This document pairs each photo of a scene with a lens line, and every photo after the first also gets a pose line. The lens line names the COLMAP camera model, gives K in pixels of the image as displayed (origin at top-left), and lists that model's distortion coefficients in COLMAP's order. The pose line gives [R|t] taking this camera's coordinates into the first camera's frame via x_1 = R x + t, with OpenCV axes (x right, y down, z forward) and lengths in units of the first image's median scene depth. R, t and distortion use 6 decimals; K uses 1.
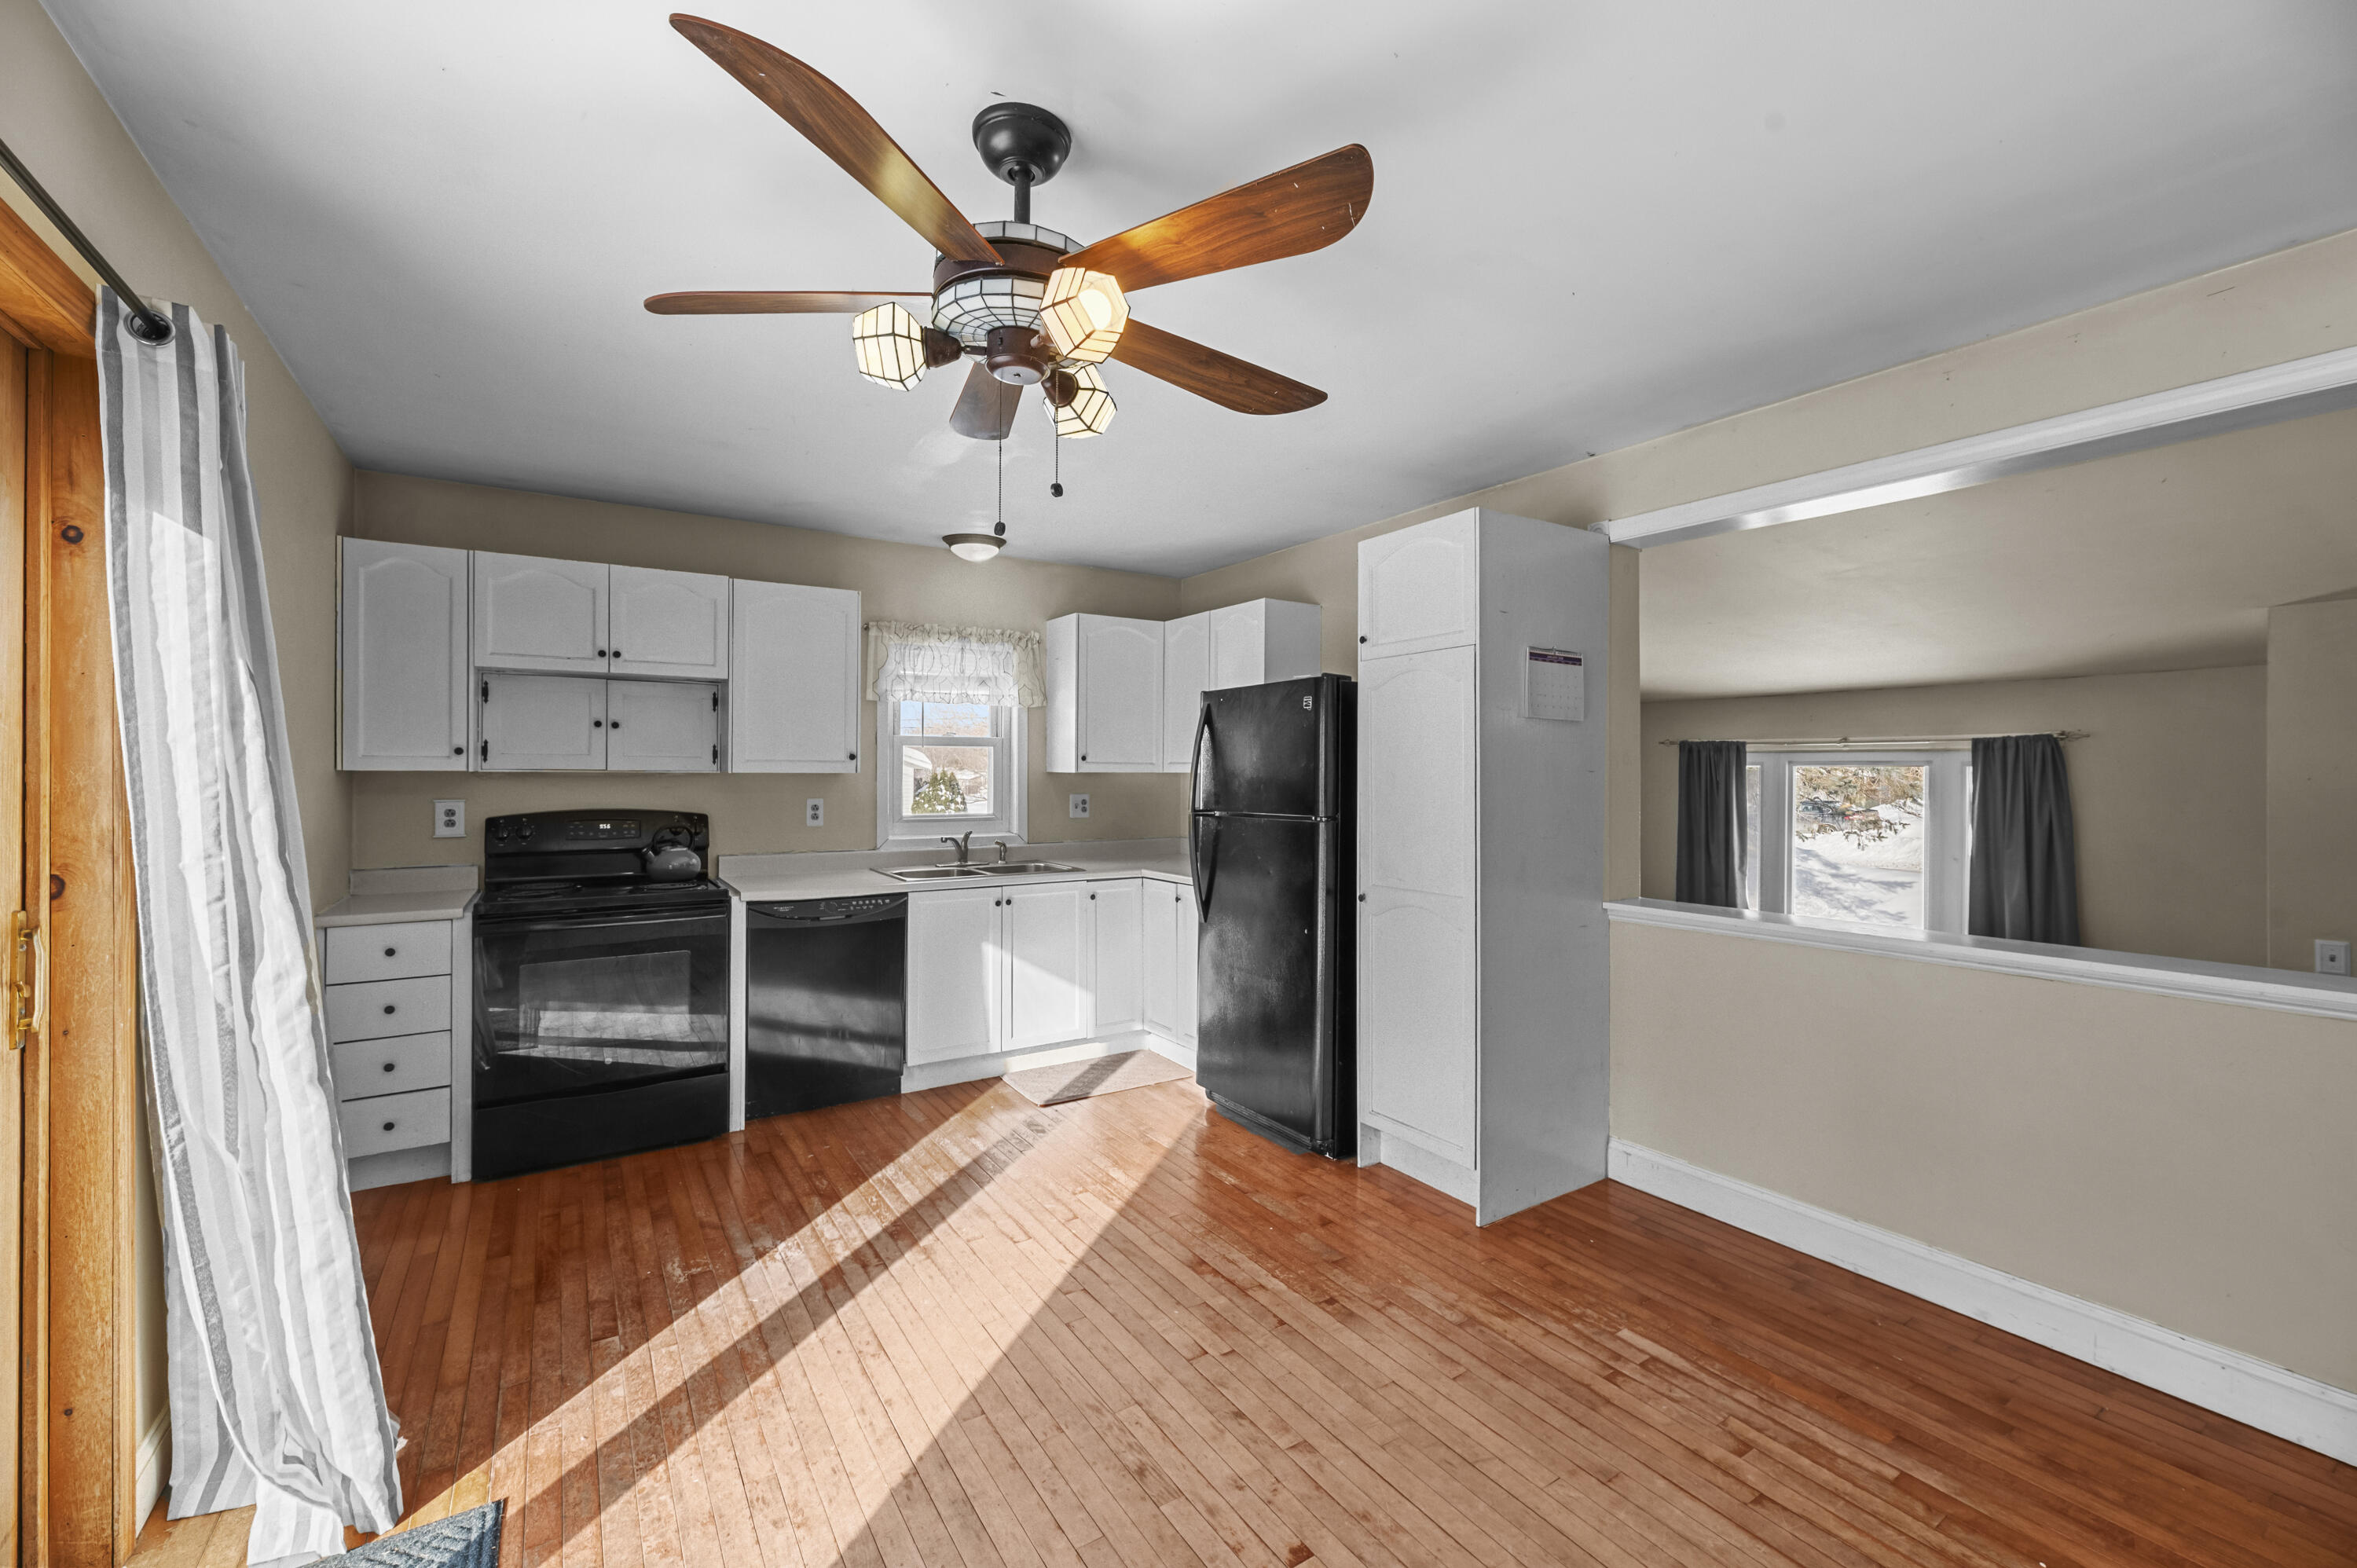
lens RADIAL K [[963.4, 0, 1176.6], [0, 963.4, 777.3], [0, 0, 1]] dist [0.002394, 0.000233]
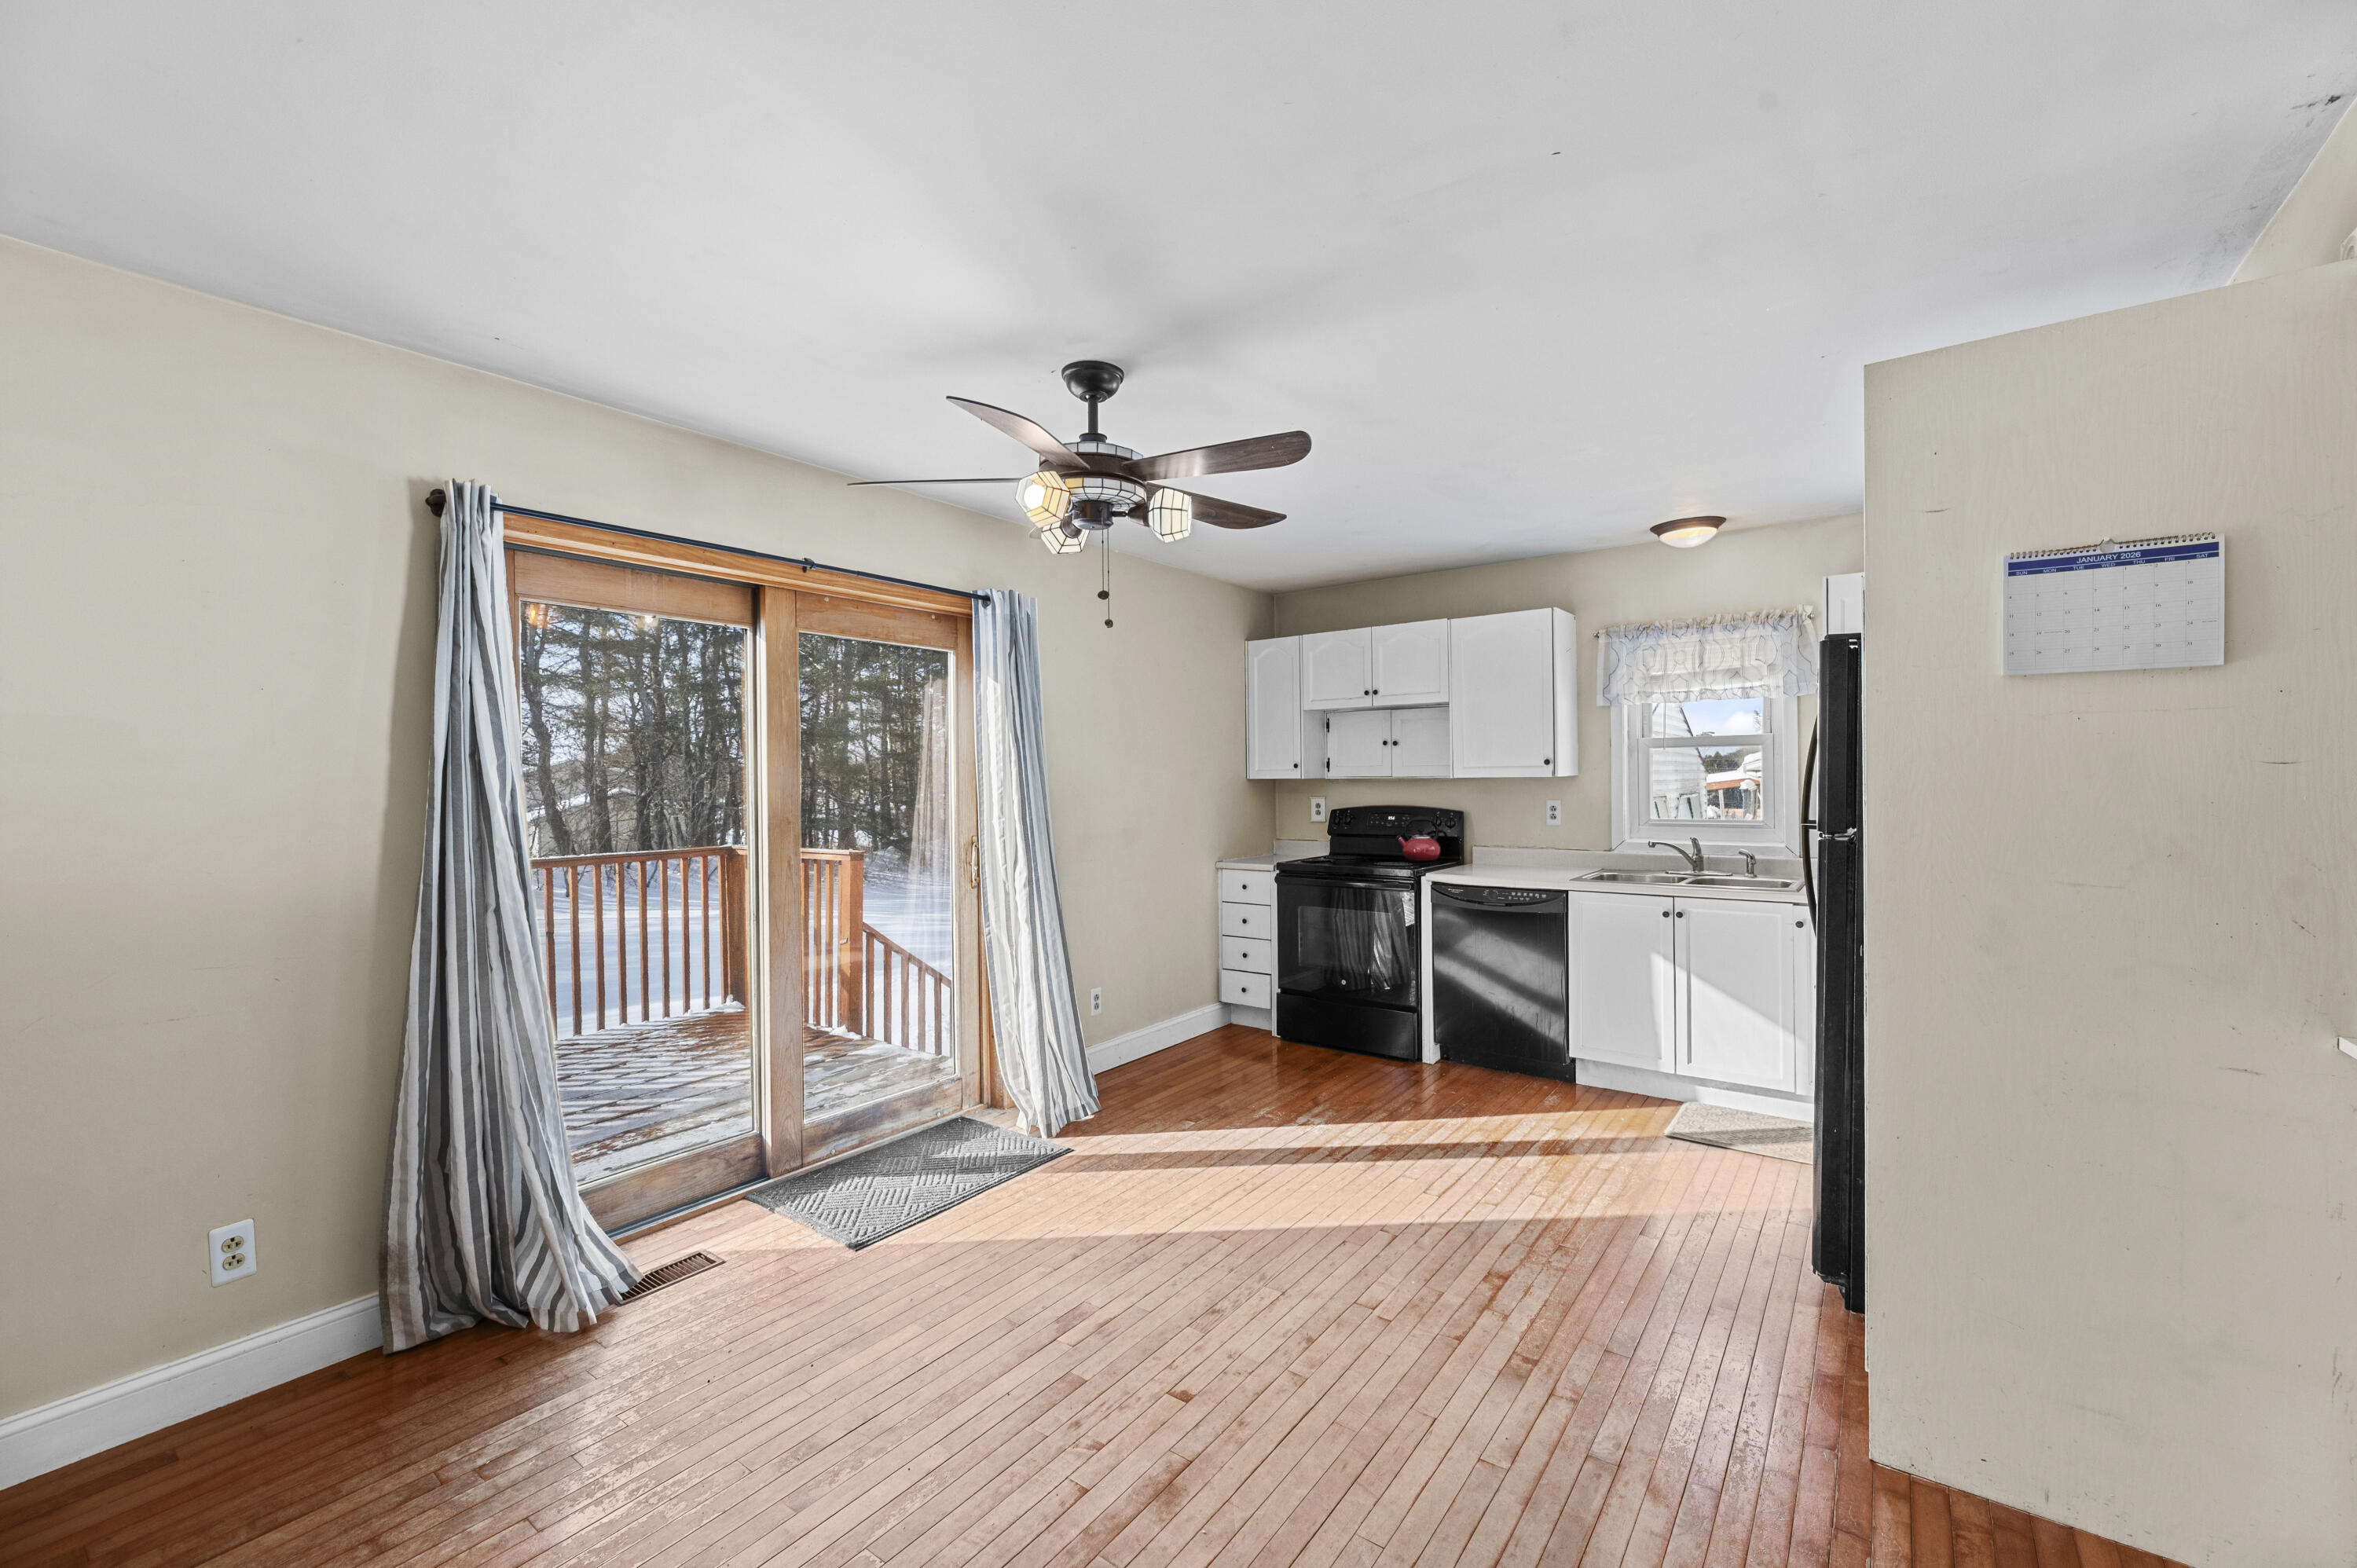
lens RADIAL K [[963.4, 0, 1173.9], [0, 963.4, 790.1], [0, 0, 1]] dist [0.002394, 0.000233]
pose [[0.343630, 0.004478, -0.939094, 0.710914], [0.006093, 0.999957, 0.006998, 0.000435], [0.939085, -0.008127, 0.343588, 0.304719]]
